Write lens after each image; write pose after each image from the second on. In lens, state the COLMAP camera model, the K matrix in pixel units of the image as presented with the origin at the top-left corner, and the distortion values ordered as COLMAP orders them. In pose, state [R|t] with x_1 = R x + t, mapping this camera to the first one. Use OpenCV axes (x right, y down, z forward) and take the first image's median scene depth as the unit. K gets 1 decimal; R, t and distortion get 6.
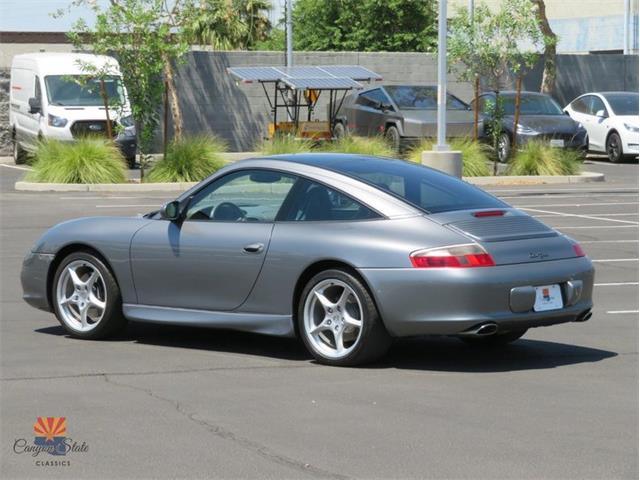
lens RADIAL K [[2328.2, 0, 314.5], [0, 2328.2, 237.9], [0, 0, 1]] dist [-0.189268, 0.000000]
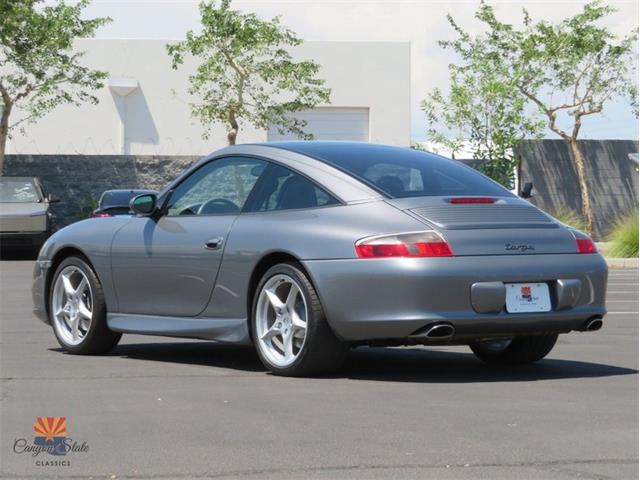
lens RADIAL K [[2328.2, 0, 317.6], [0, 2328.2, 239.8], [0, 0, 1]] dist [-0.189268, 0.000000]
pose [[0.973358, 0.001283, -0.229285, 0.208596], [-0.012981, 0.998689, -0.049516, 0.045270], [0.228921, 0.051173, 0.972099, 0.158714]]
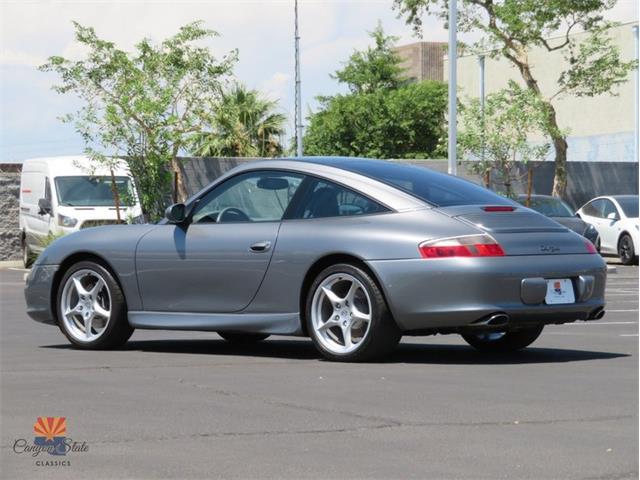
lens RADIAL K [[2328.2, 0, 324.3], [0, 2328.2, 242.4], [0, 0, 1]] dist [-0.189268, 0.000000]
pose [[0.999992, -0.003900, -0.000910, 0.001825], [0.003842, 0.998363, -0.057061, 0.058051], [0.001131, 0.057057, 0.998370, 0.016277]]
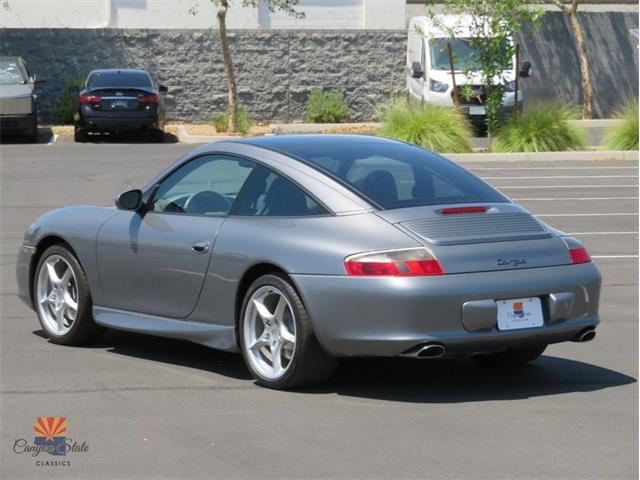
lens RADIAL K [[2328.2, 0, 325.1], [0, 2328.2, 240.8], [0, 0, 1]] dist [-0.189268, 0.000000]
pose [[0.975287, 0.014419, -0.220469, 0.204621], [-0.010454, 0.999762, 0.019140, -0.014488], [0.220693, -0.016363, 0.975206, 0.171557]]
